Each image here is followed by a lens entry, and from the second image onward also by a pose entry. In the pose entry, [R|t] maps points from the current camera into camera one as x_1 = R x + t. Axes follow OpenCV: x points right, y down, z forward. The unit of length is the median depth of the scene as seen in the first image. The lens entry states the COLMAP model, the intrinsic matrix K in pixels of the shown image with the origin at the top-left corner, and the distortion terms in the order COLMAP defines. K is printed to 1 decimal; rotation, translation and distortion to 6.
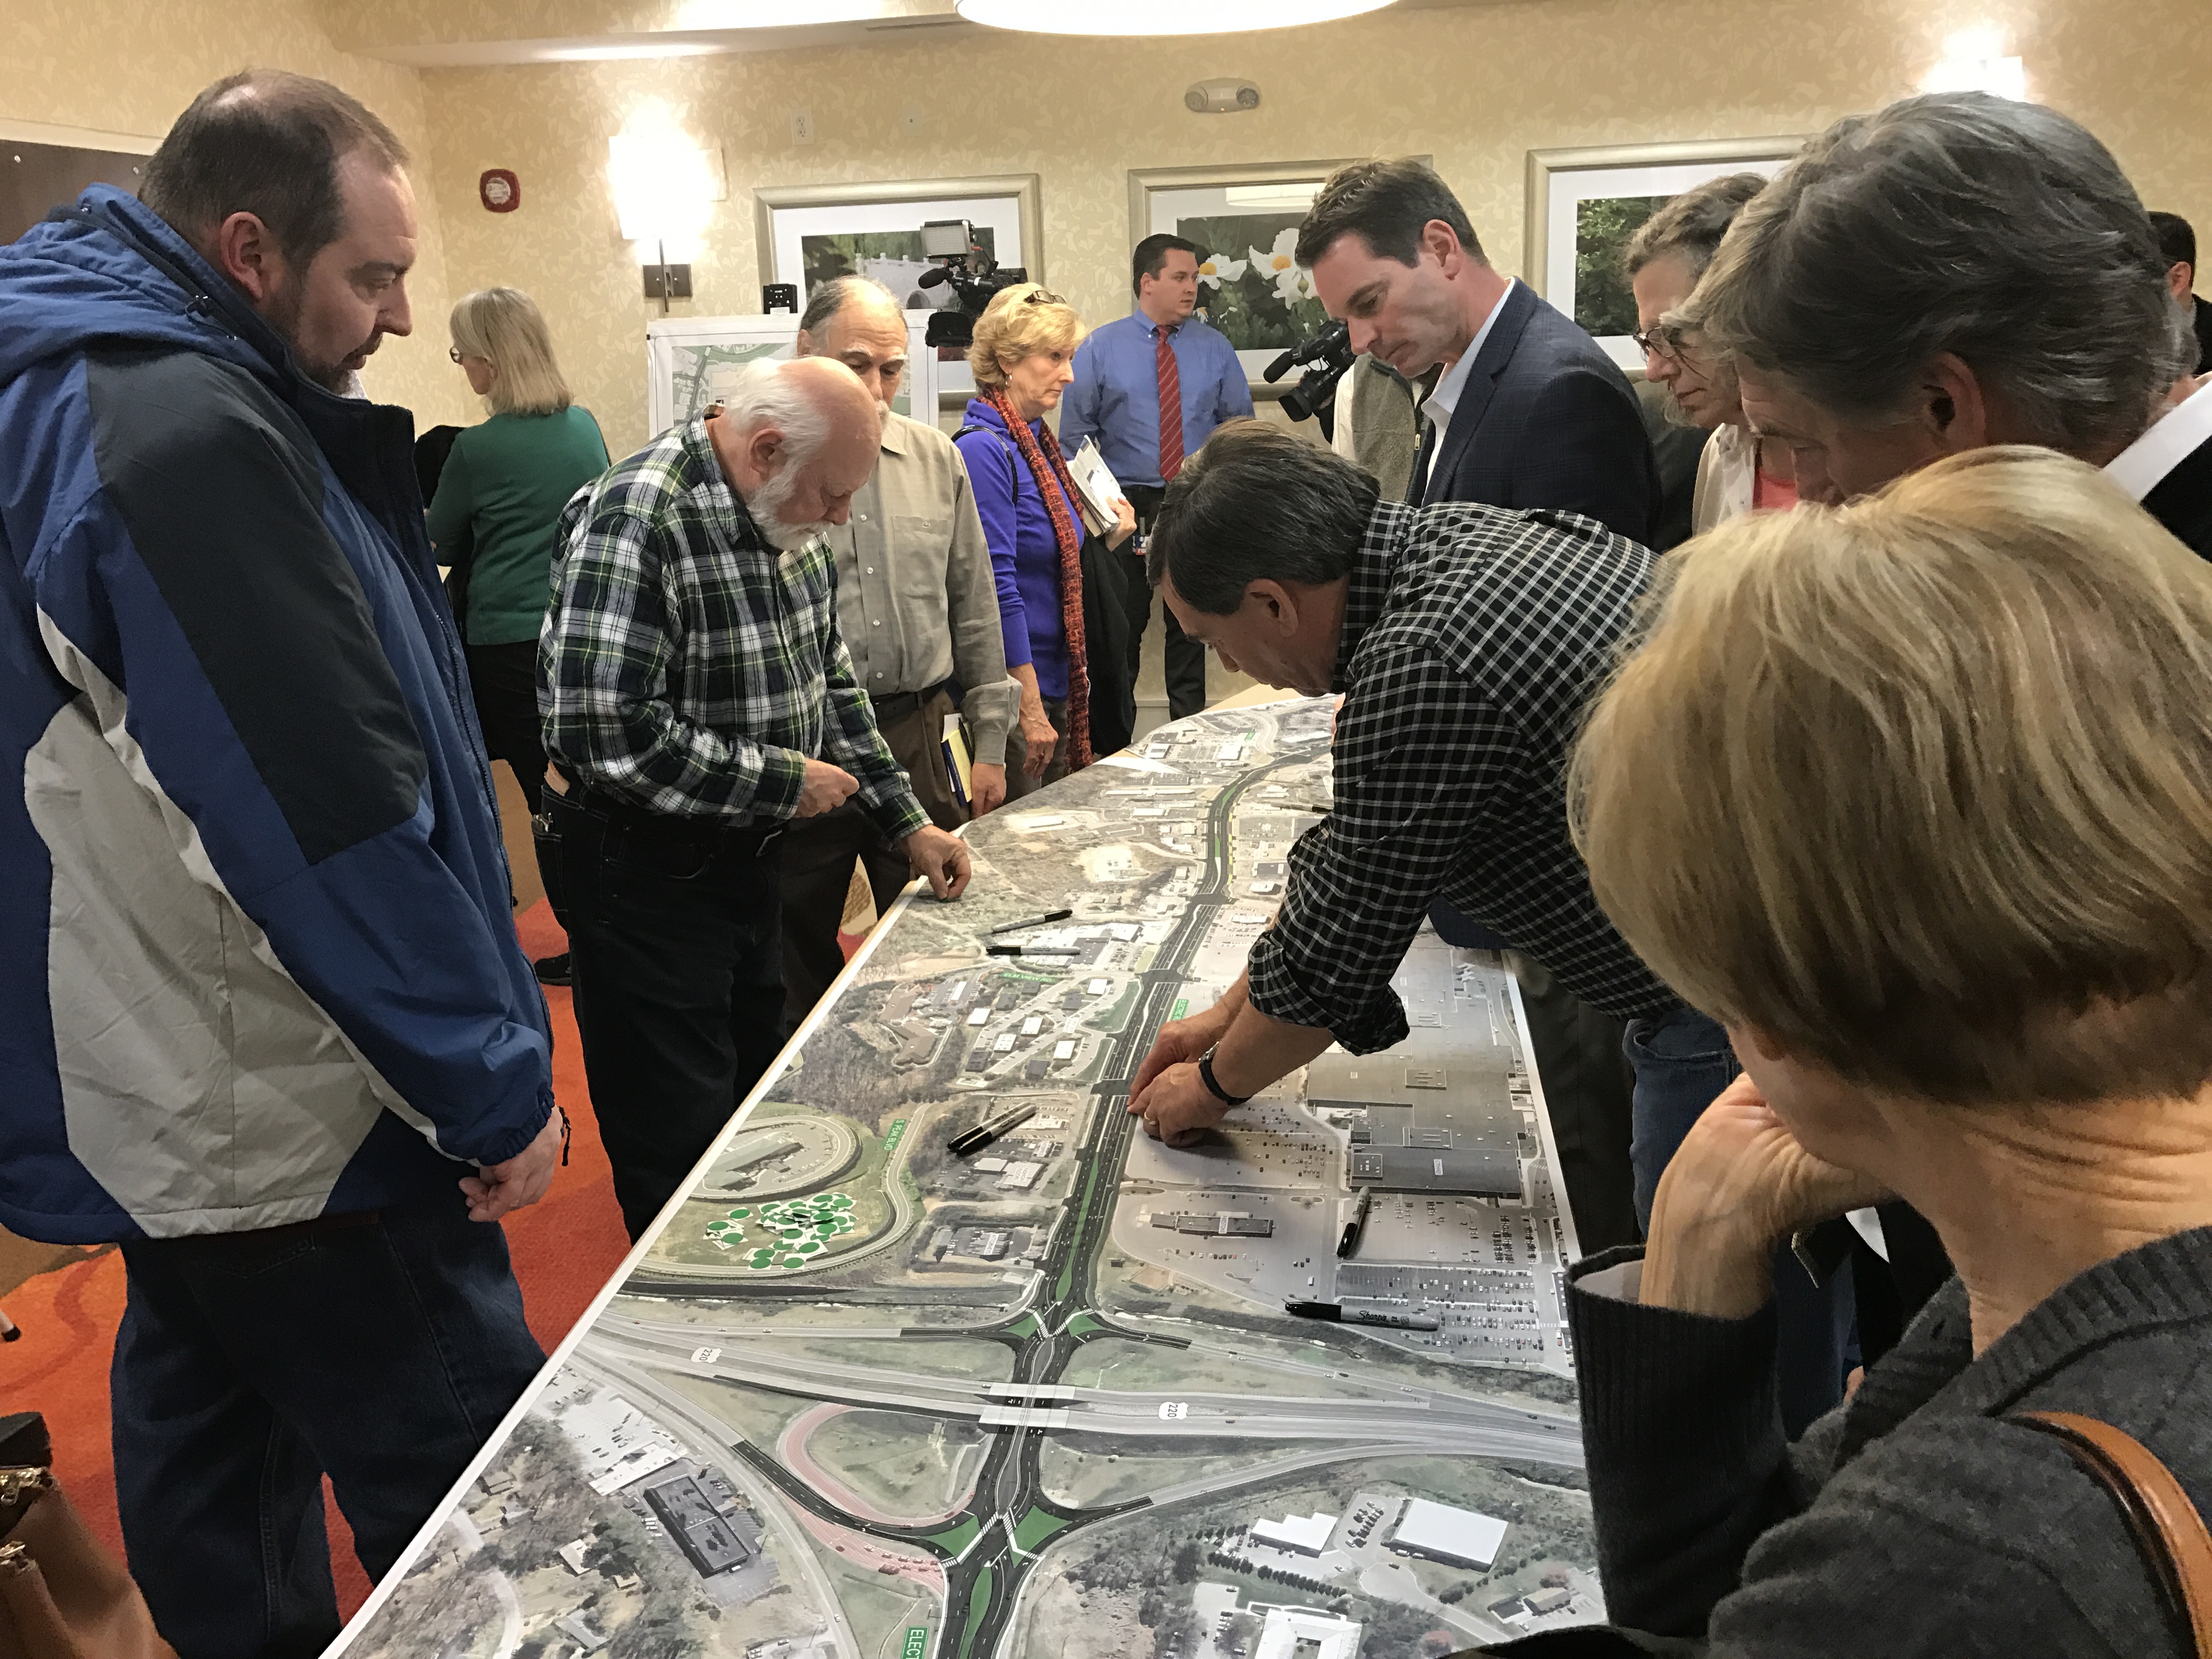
lens RADIAL K [[1815.4, 0, 1097.8], [0, 1815.4, 803.9], [0, 0, 1]] dist [0.030544, -0.030137]
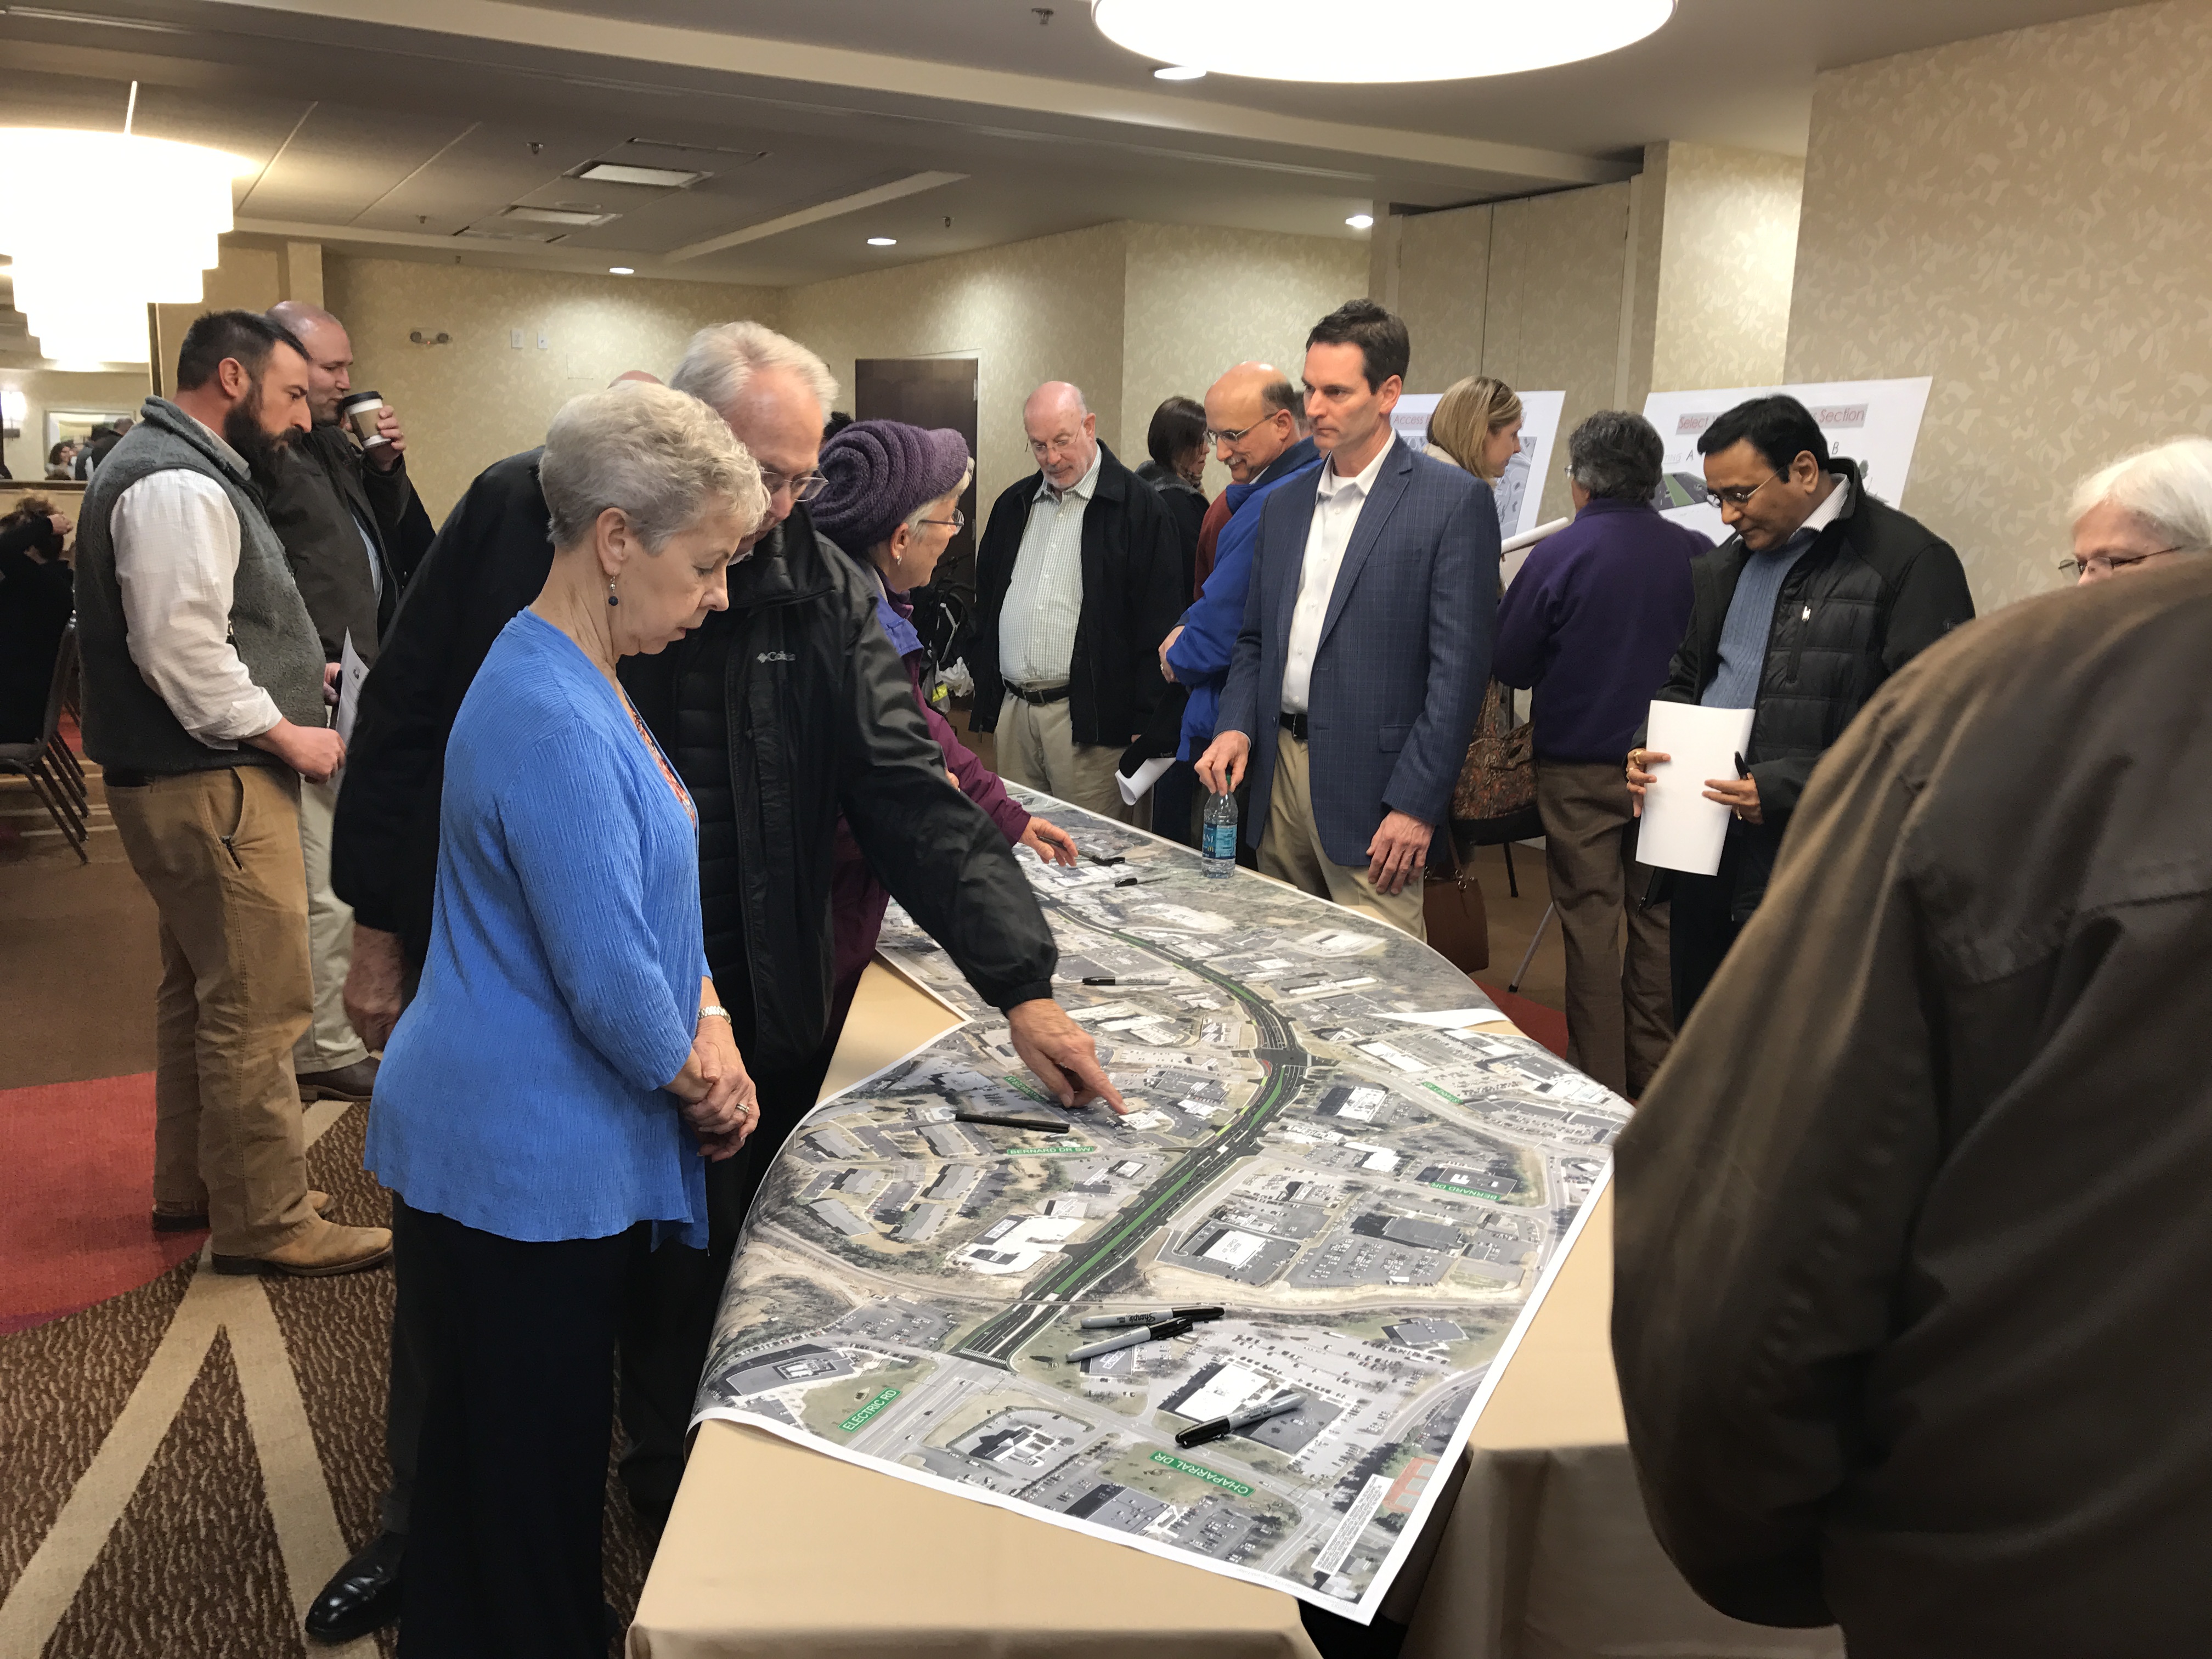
lens RADIAL K [[1815.4, 0, 1093.8], [0, 1815.4, 818.1], [0, 0, 1]] dist [0.030544, -0.030137]
pose [[-0.805964, 0.126511, -0.578289, 0.832614], [-0.156085, 0.896910, 0.413751, -0.571092], [0.571017, 0.423731, -0.703130, 2.135791]]
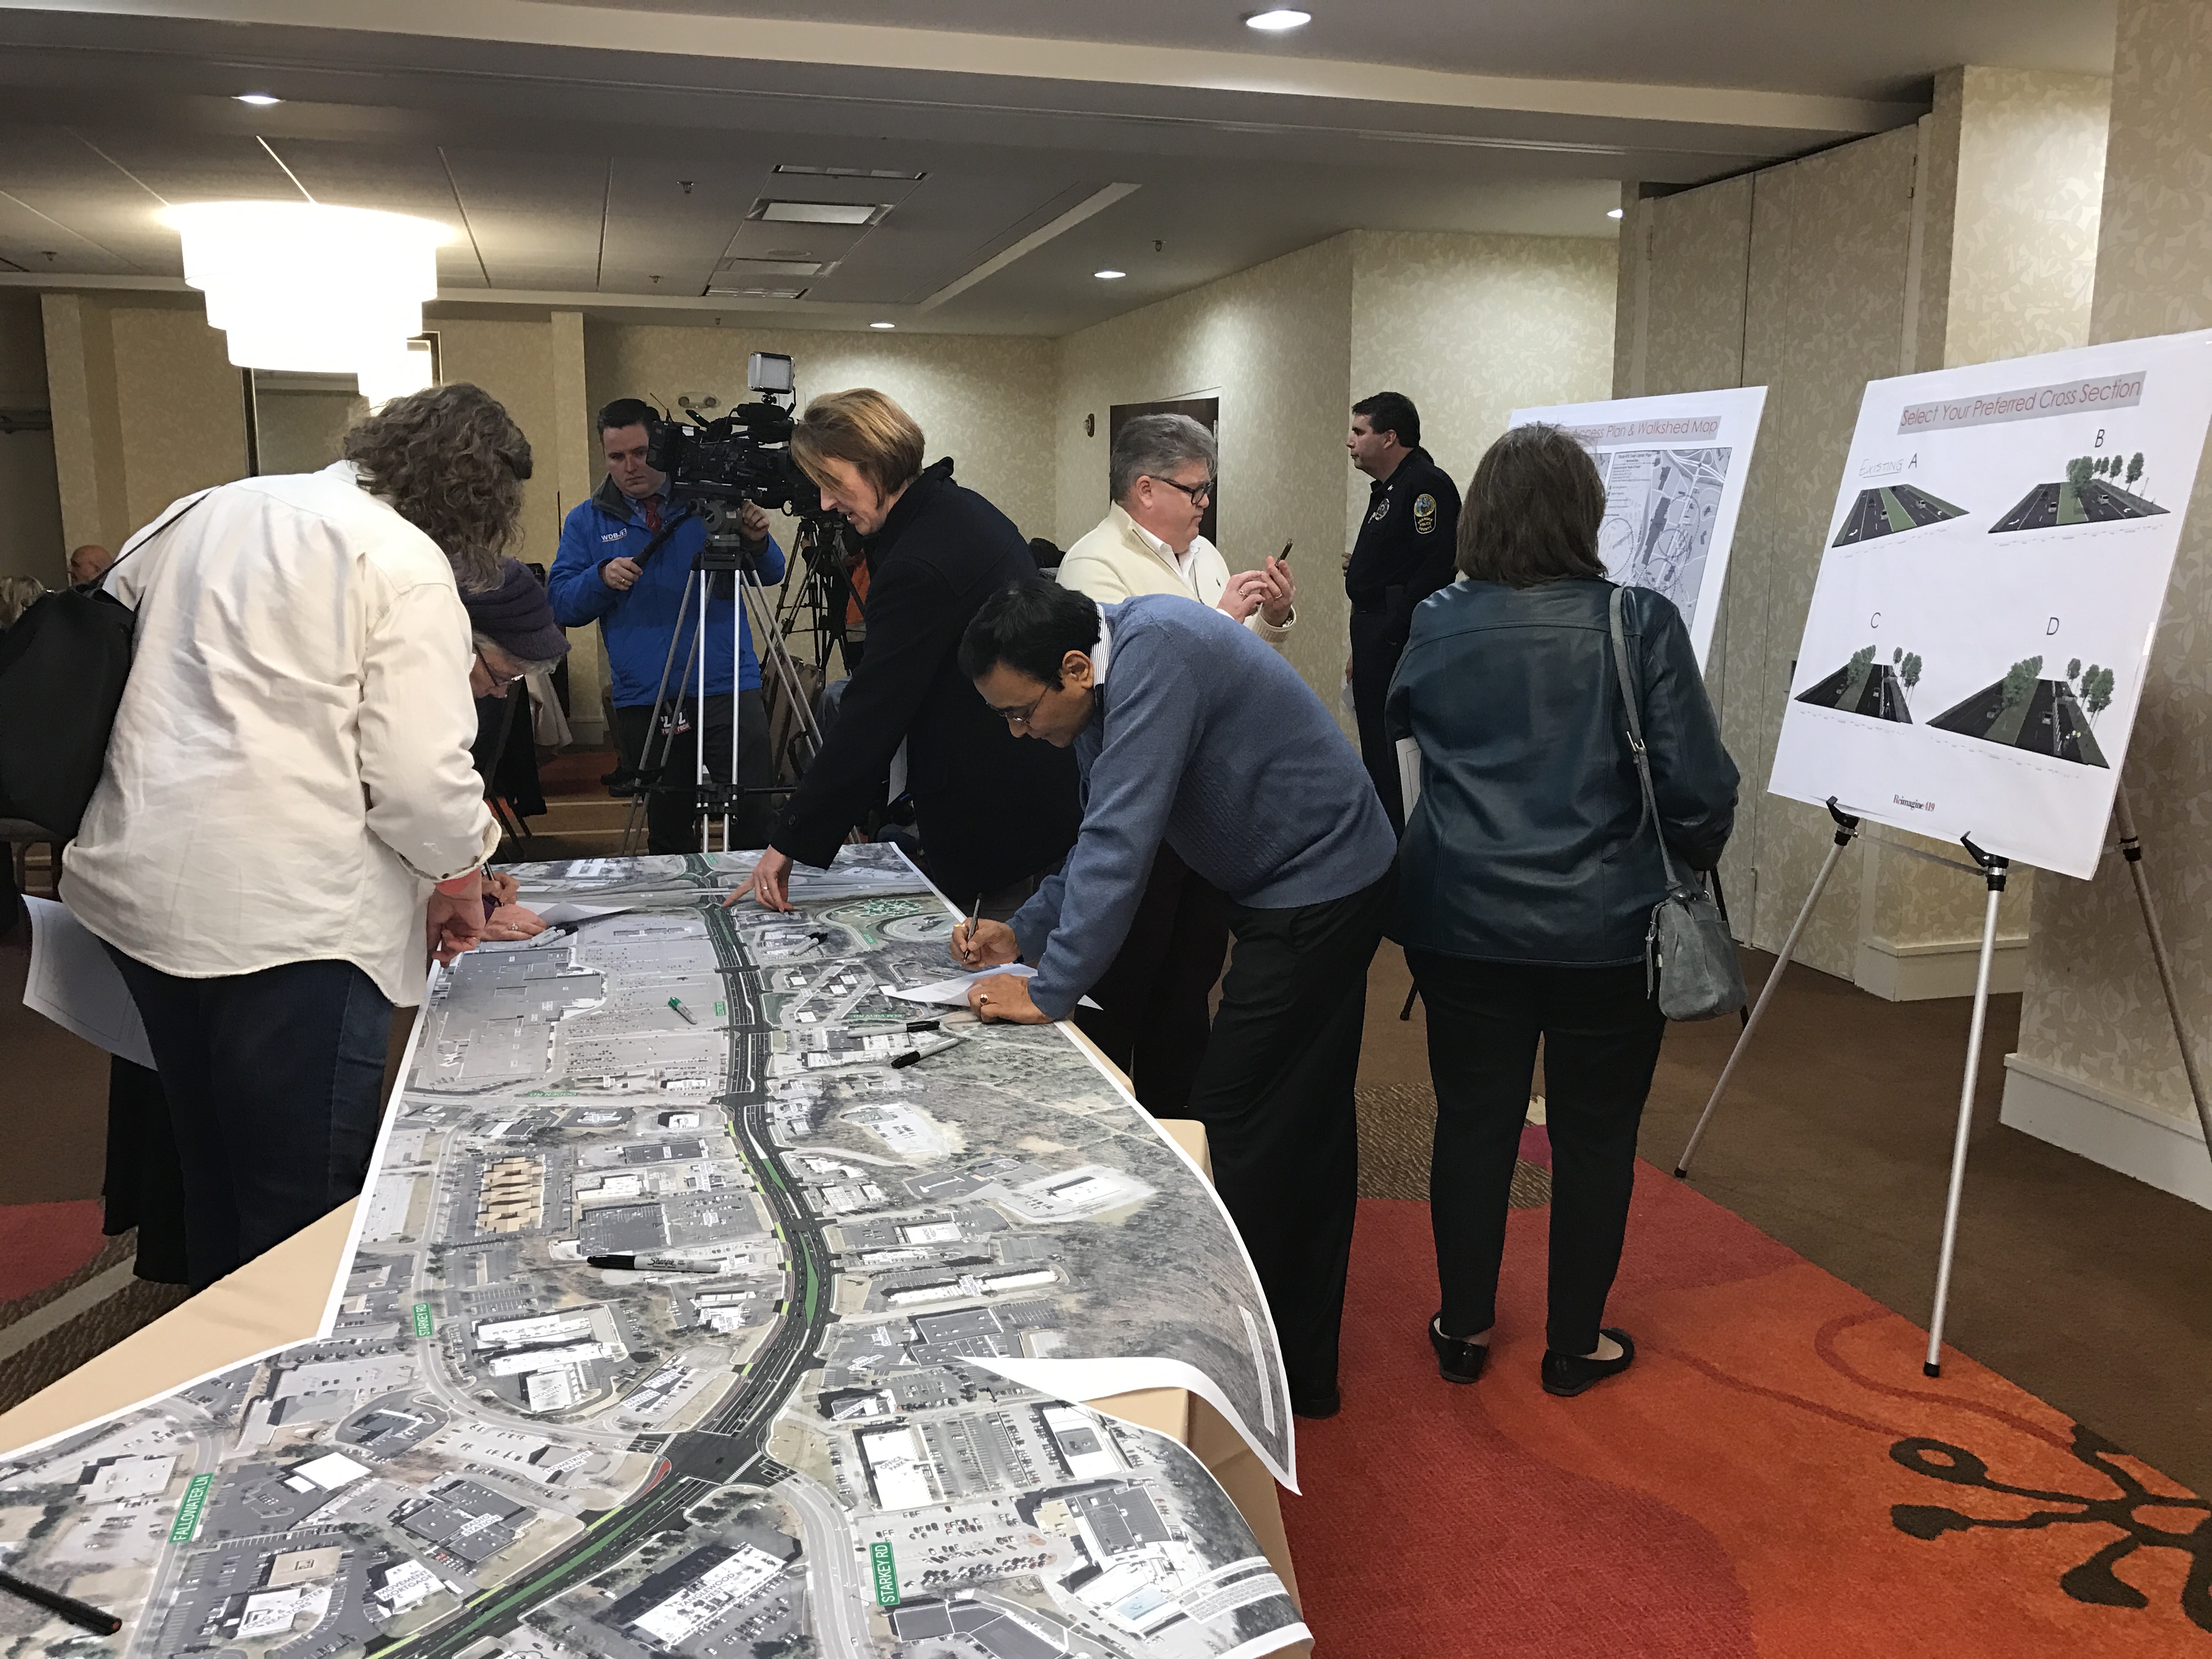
lens RADIAL K [[1815.4, 0, 1099.1], [0, 1815.4, 829.7], [0, 0, 1]] dist [0.030544, -0.030137]
pose [[-0.915580, 0.102091, -0.388961, 0.263056], [-0.076223, 0.905646, 0.417127, -0.490856], [0.394846, 0.411561, -0.821410, 1.993325]]
